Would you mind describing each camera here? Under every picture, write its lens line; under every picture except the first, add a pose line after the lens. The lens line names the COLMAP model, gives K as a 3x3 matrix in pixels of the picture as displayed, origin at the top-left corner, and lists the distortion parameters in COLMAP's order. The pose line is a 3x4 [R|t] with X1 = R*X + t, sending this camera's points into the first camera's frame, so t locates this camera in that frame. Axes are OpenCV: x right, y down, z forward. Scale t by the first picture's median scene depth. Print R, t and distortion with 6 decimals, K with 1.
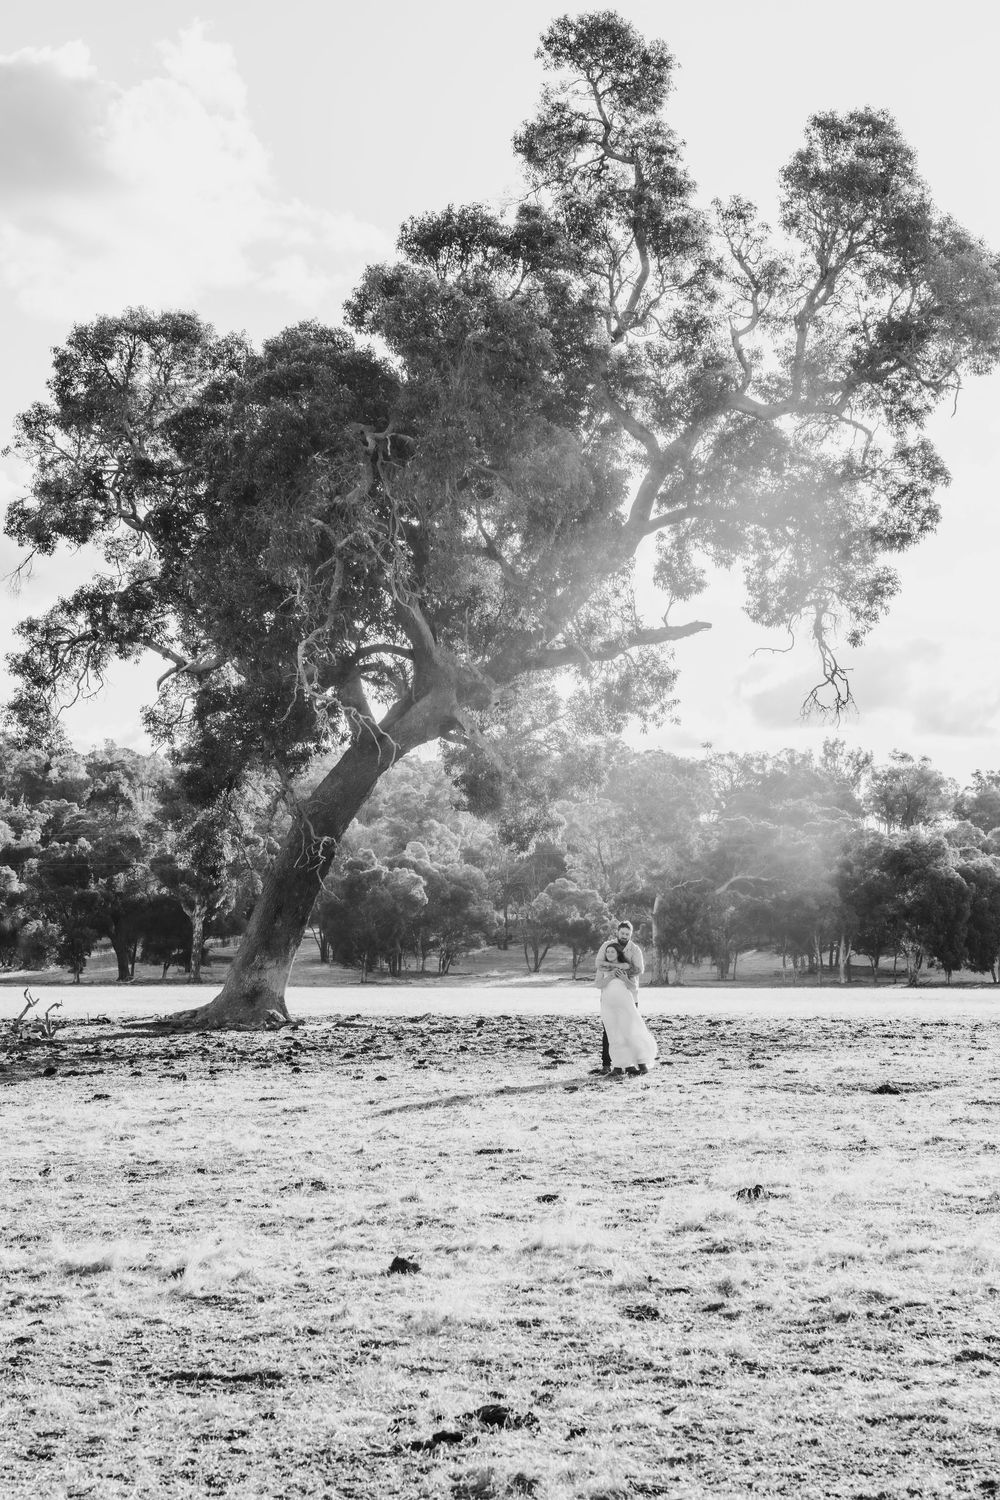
lens RADIAL K [[2821.4, 0, 500.0], [0, 2821.4, 750.0], [0, 0, 1]] dist [0.035179, -0.256873]
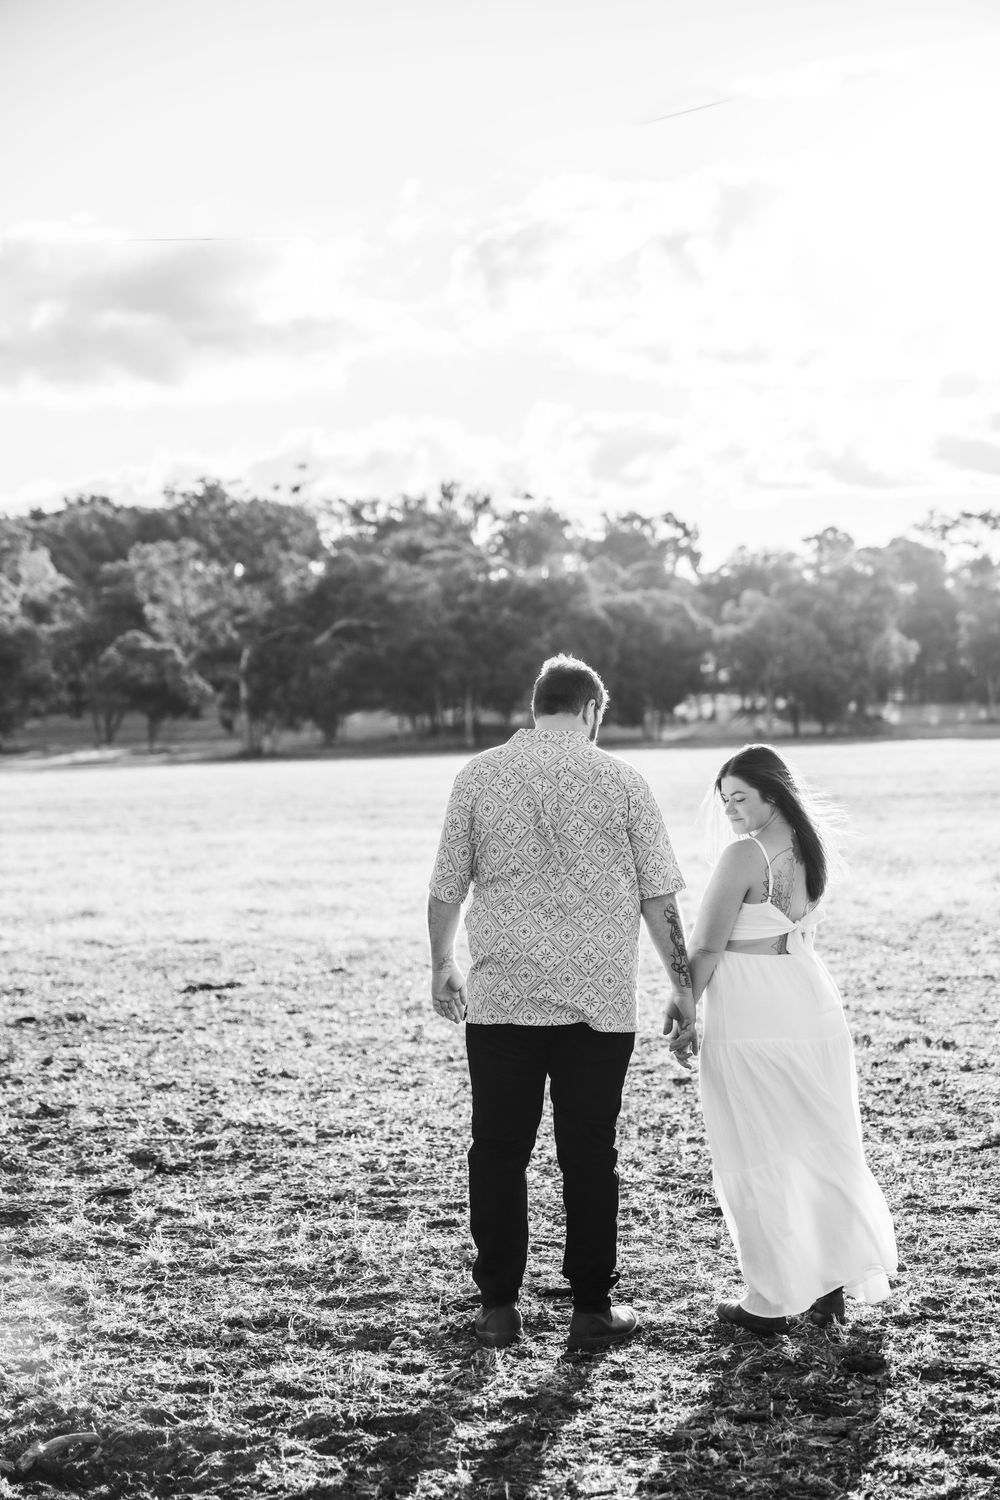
lens RADIAL K [[2821.4, 0, 500.0], [0, 2821.4, 750.0], [0, 0, 1]] dist [0.035179, -0.256873]
pose [[0.990566, -0.030604, 0.133577, 0.014076], [0.019152, 0.996094, 0.086195, 0.008999], [-0.135693, -0.082823, 0.987283, 0.133345]]
